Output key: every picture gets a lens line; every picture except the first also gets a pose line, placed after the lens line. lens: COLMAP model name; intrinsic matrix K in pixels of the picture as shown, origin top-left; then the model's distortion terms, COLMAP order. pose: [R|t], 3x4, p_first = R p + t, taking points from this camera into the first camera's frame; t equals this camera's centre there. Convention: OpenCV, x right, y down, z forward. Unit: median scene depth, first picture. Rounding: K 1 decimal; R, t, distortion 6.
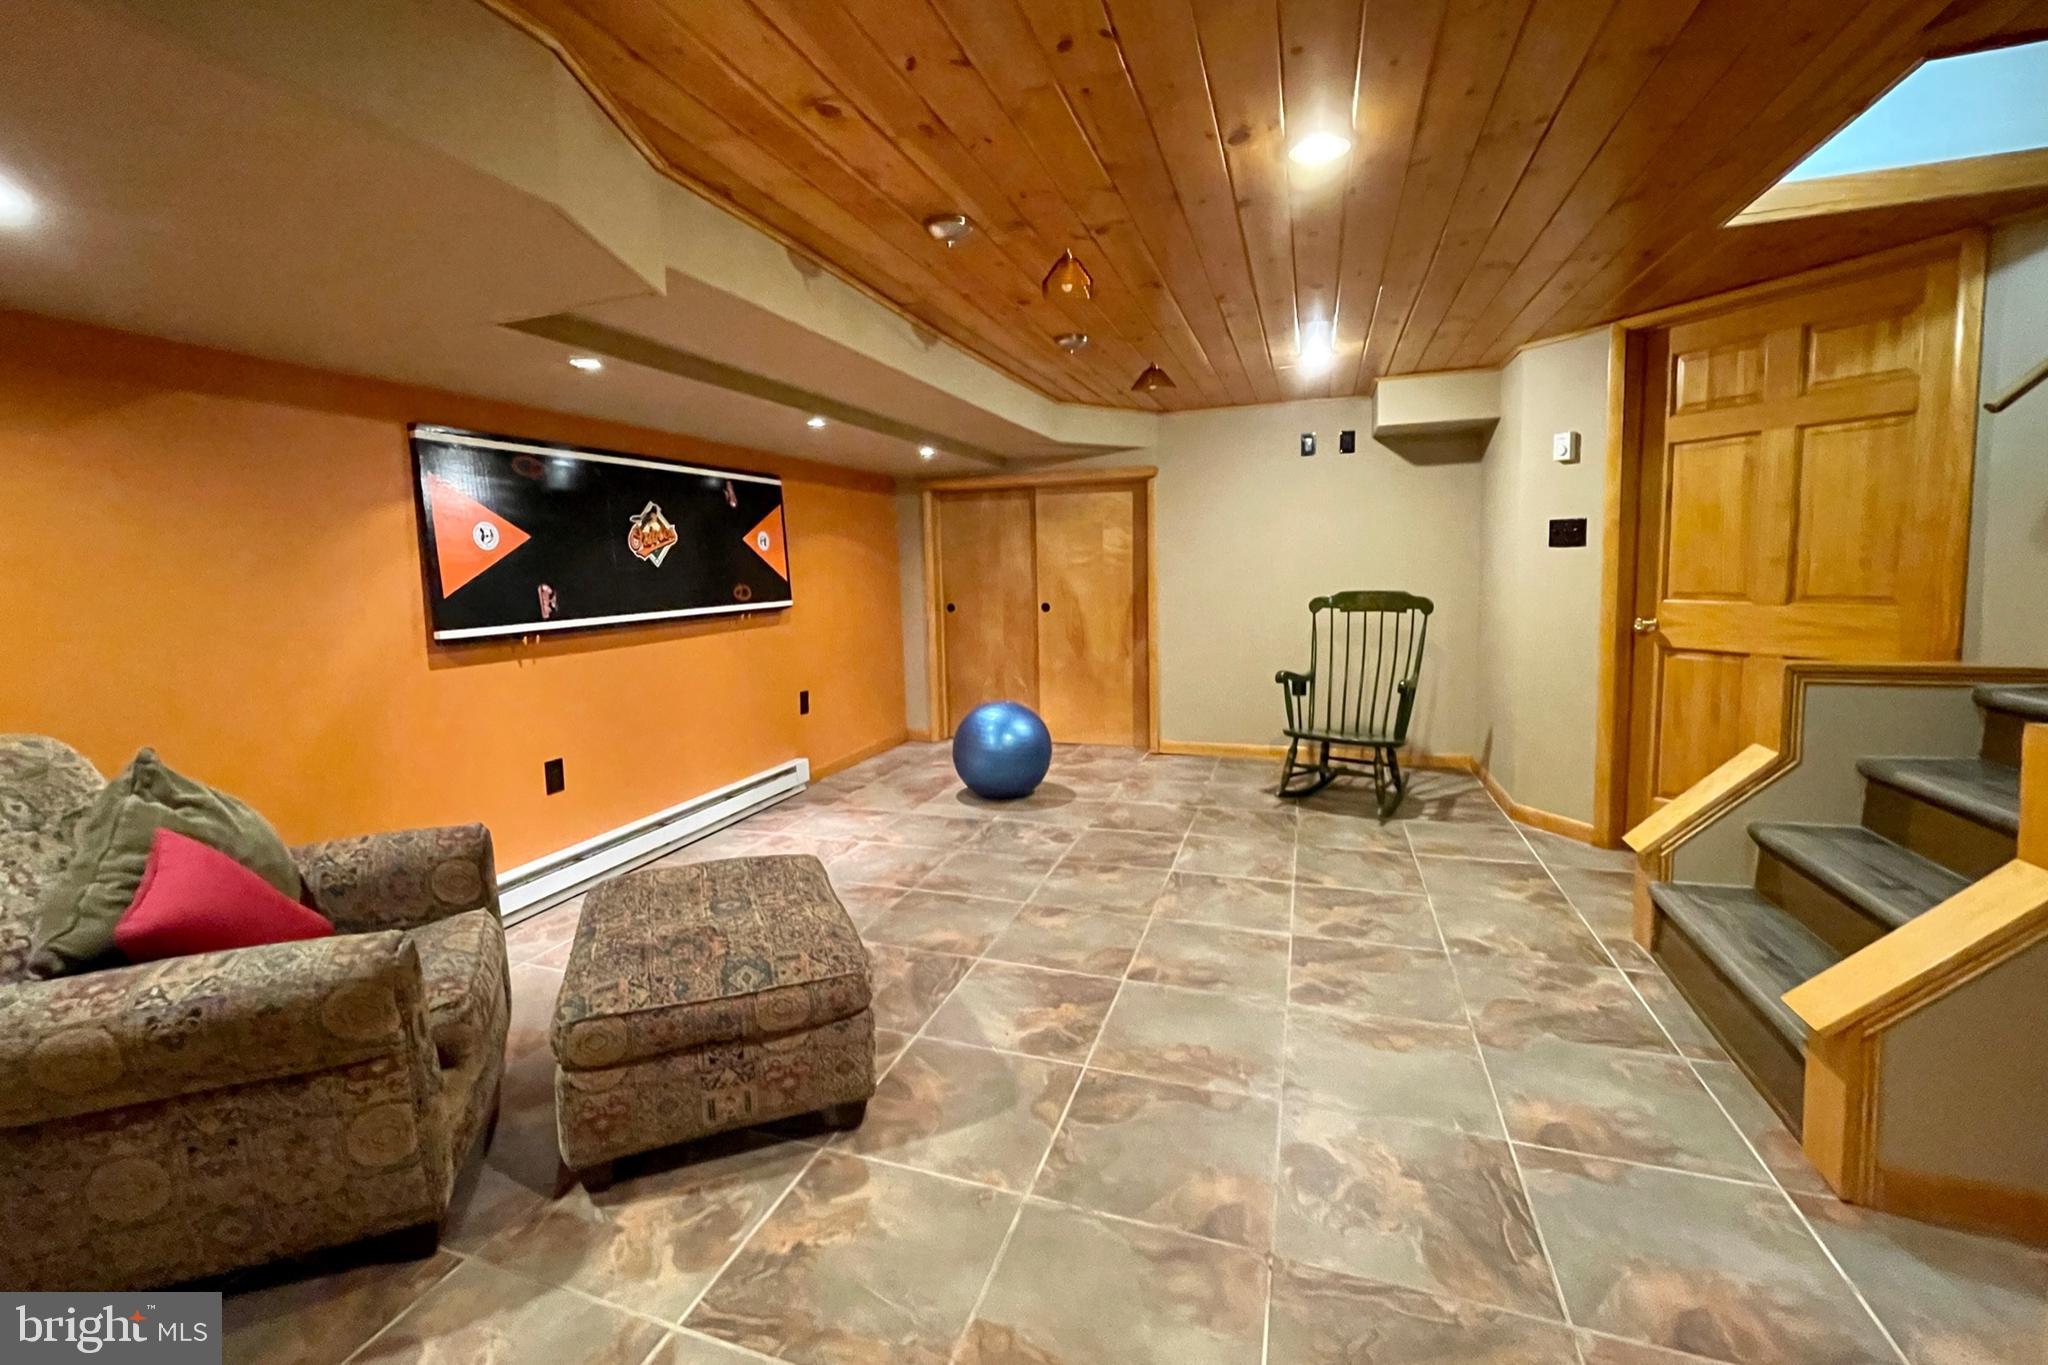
lens RADIAL K [[842.5, 0, 1017.7], [0, 842.5, 668.9], [0, 0, 1]] dist [0.000189, -0.000795]
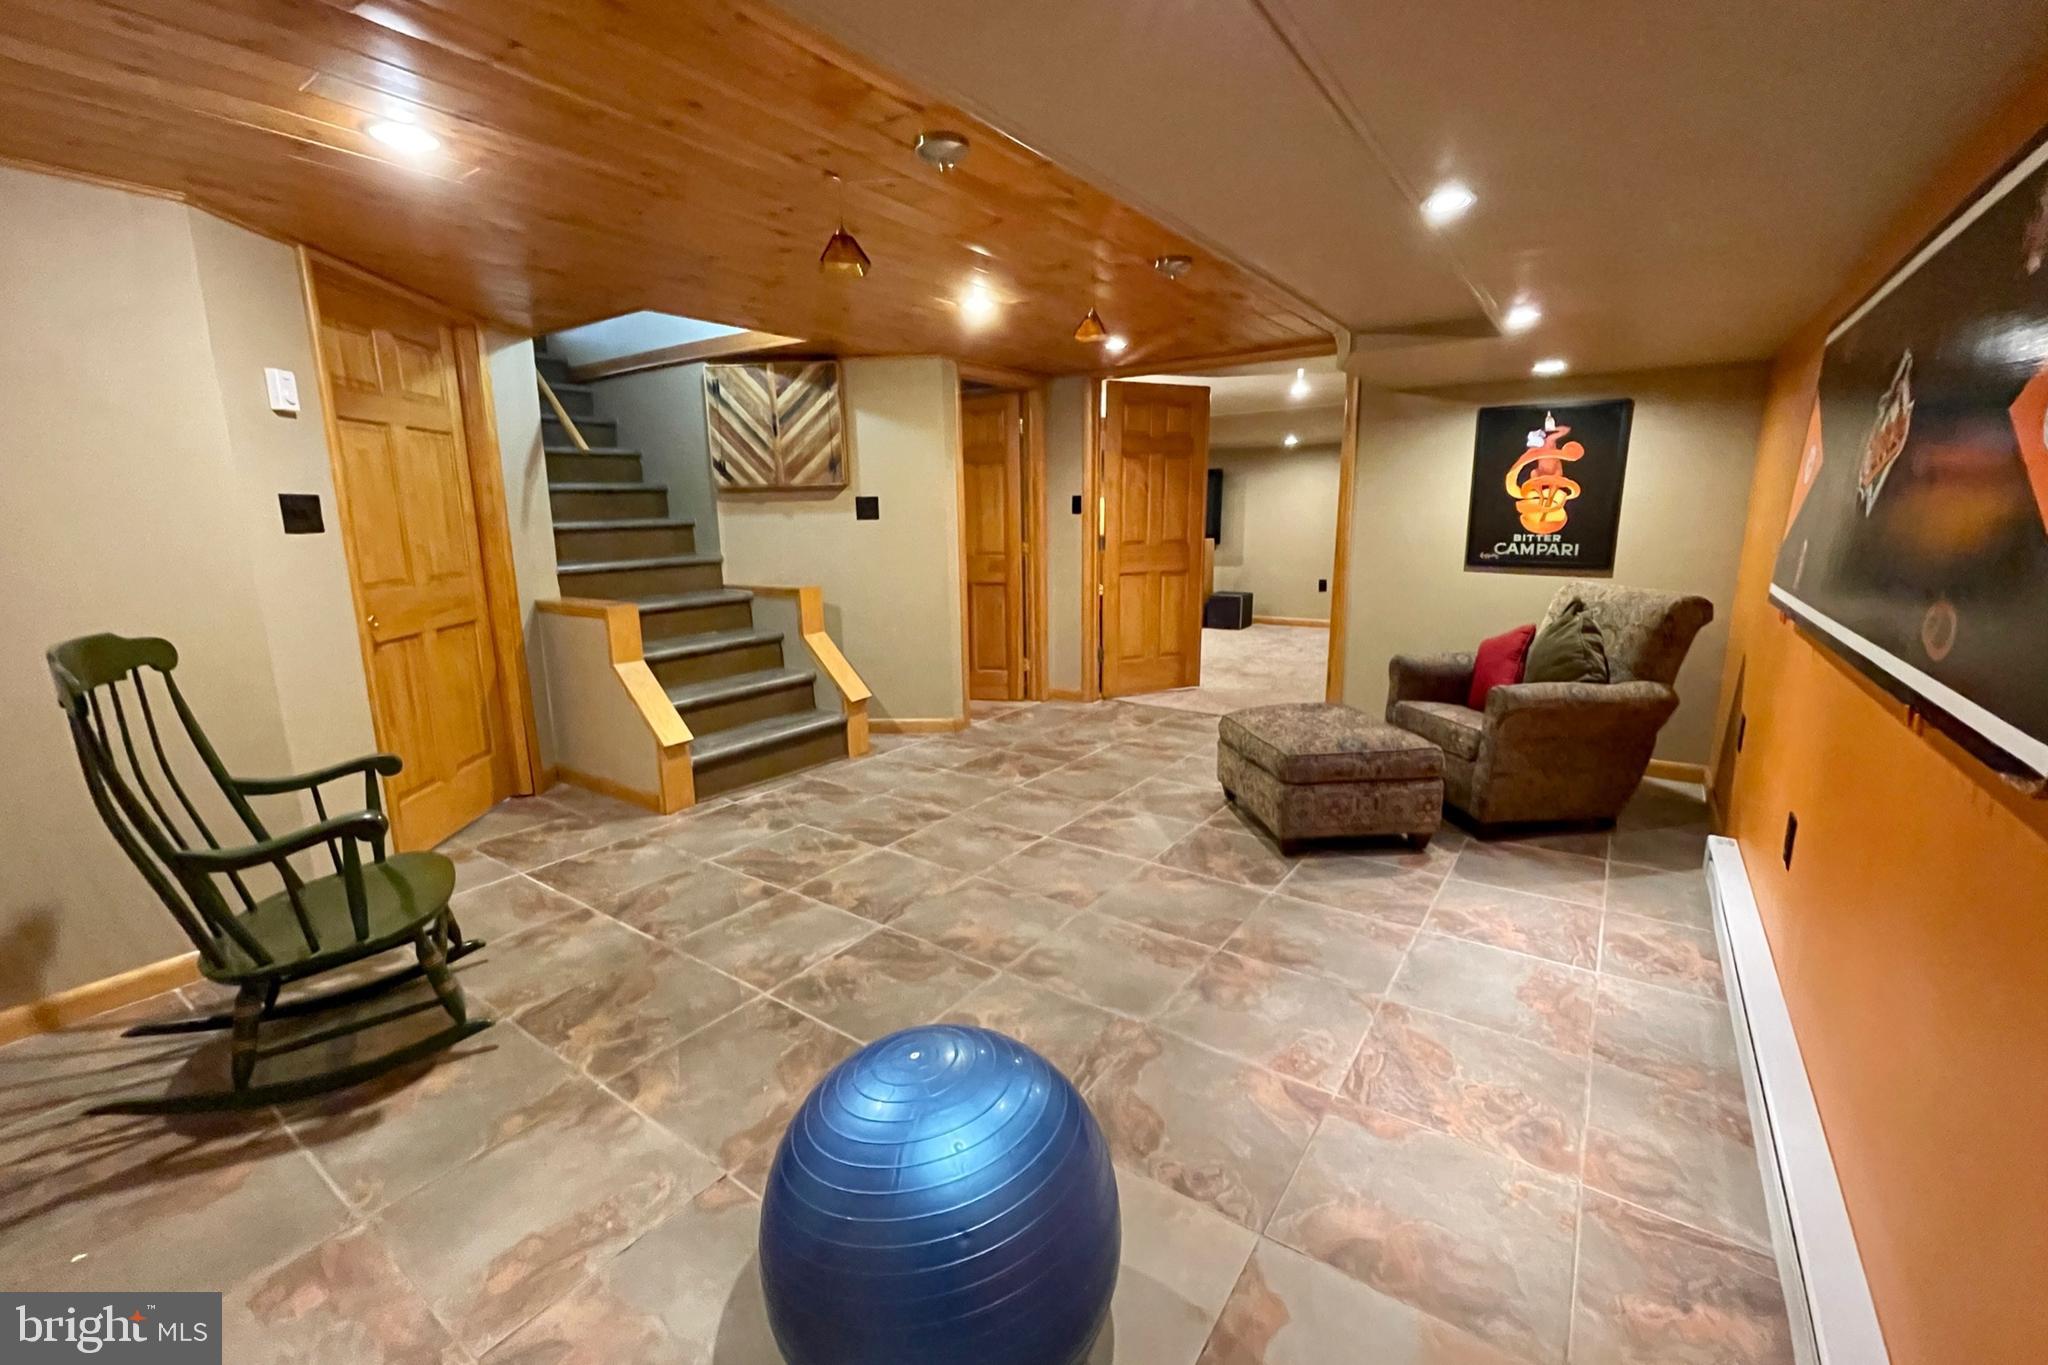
lens RADIAL K [[842.5, 0, 1024.0], [0, 842.5, 695.4], [0, 0, 1]] dist [0.000189, -0.000795]
pose [[-0.959012, -0.025327, 0.282231, -0.178520], [0.070922, 0.942844, 0.325600, -0.237053], [-0.274347, 0.332271, -0.902402, 1.784543]]
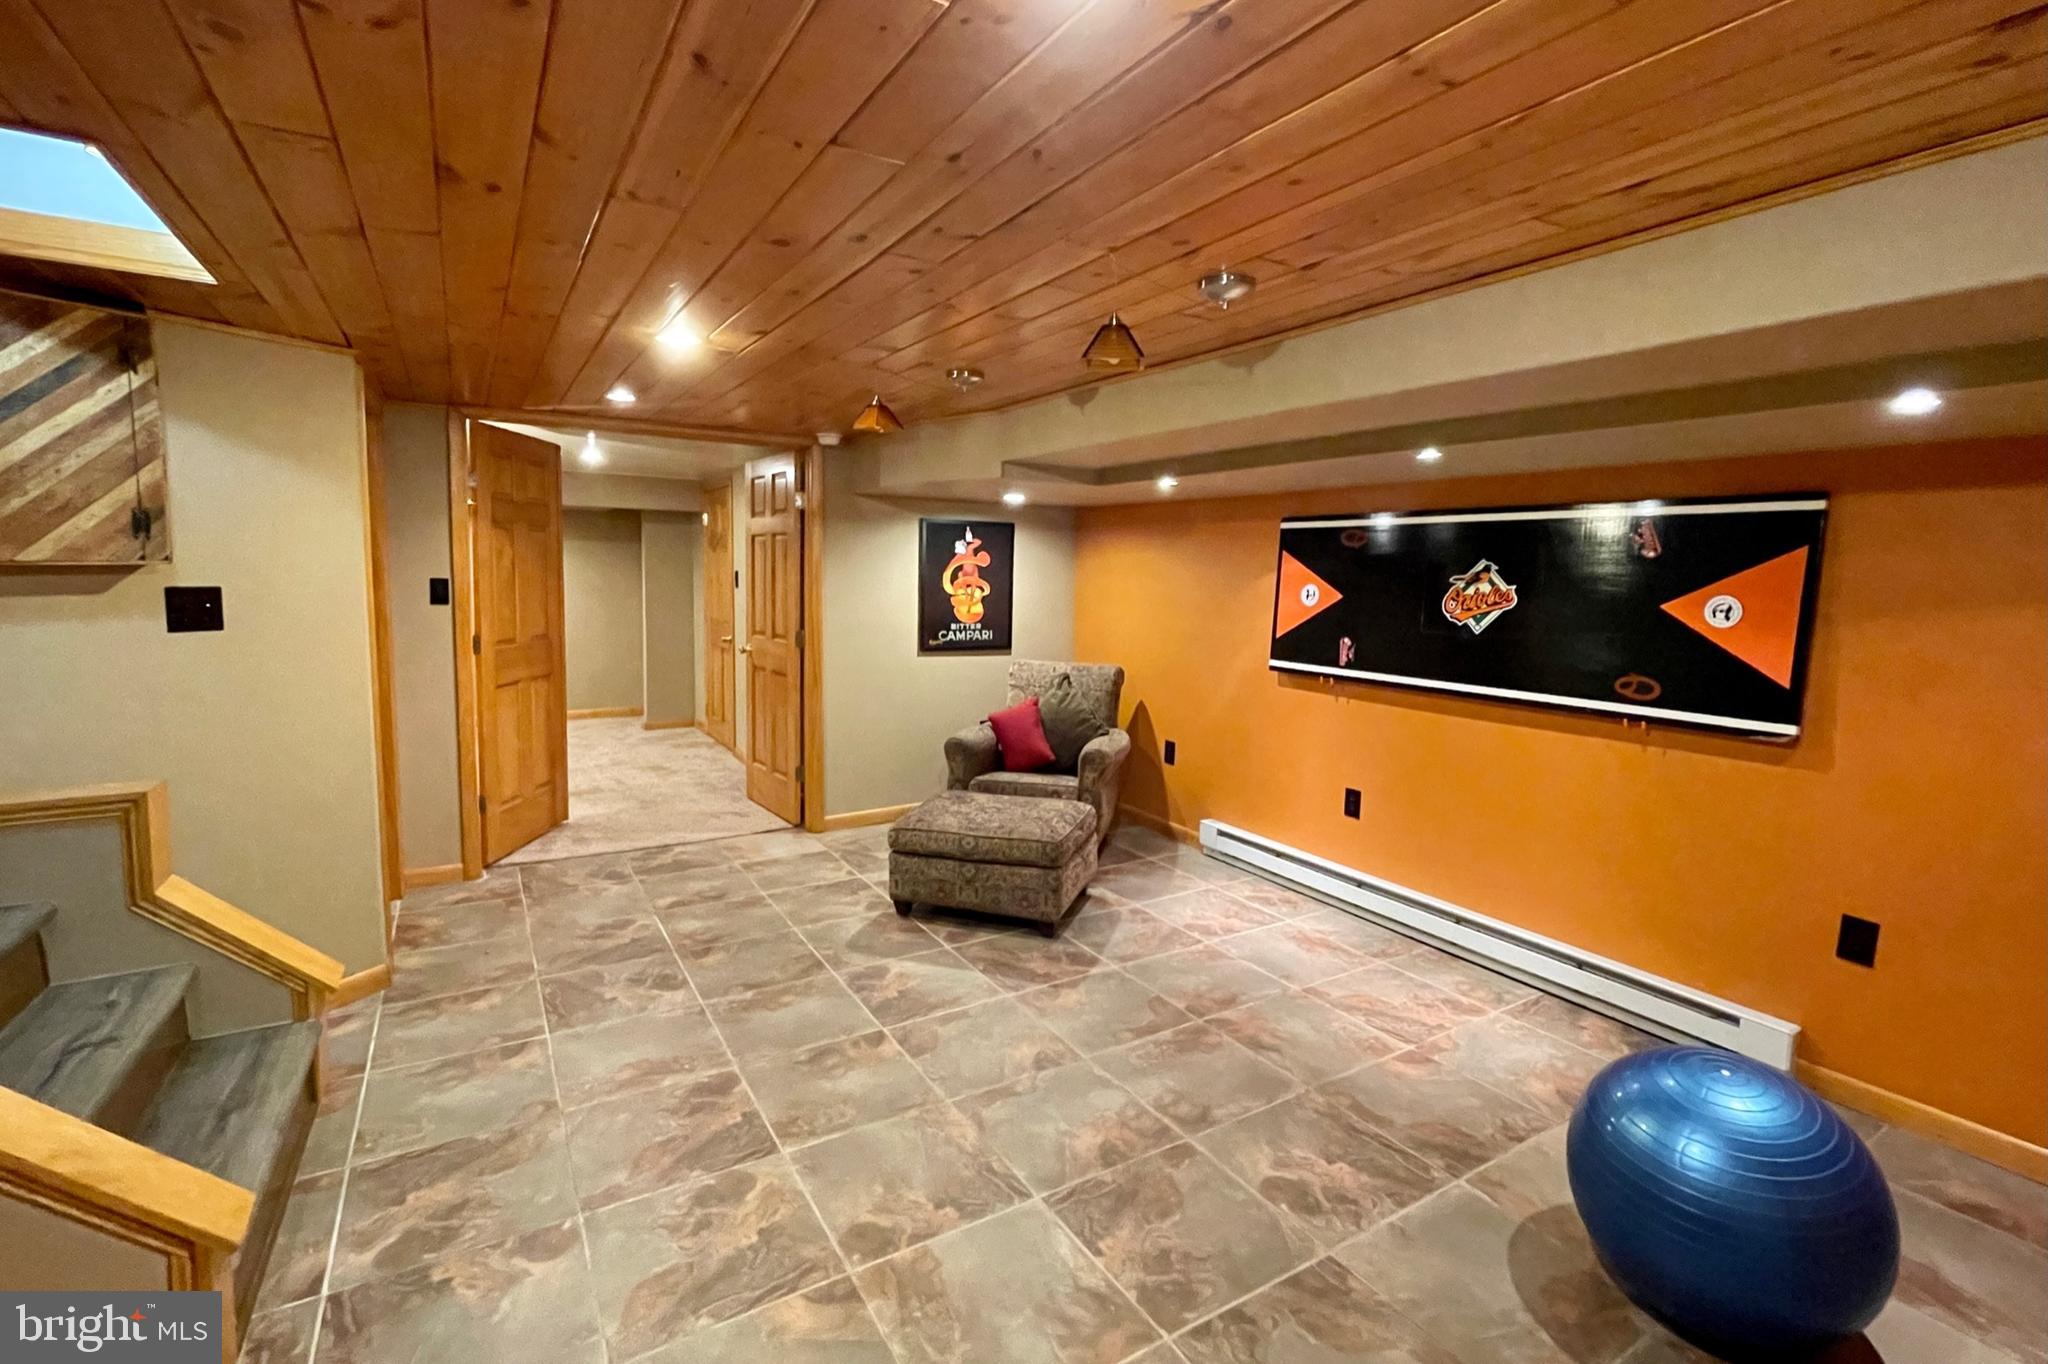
lens RADIAL K [[913.2, 0, 1009.4], [0, 913.2, 667.2], [0, 0, 1]] dist [-0.004604, 0.000584]
pose [[-0.643321, 0.093997, -0.759804, 0.713076], [-0.101496, 0.973204, 0.206333, -0.275096], [0.758839, 0.209855, -0.616542, 1.442783]]
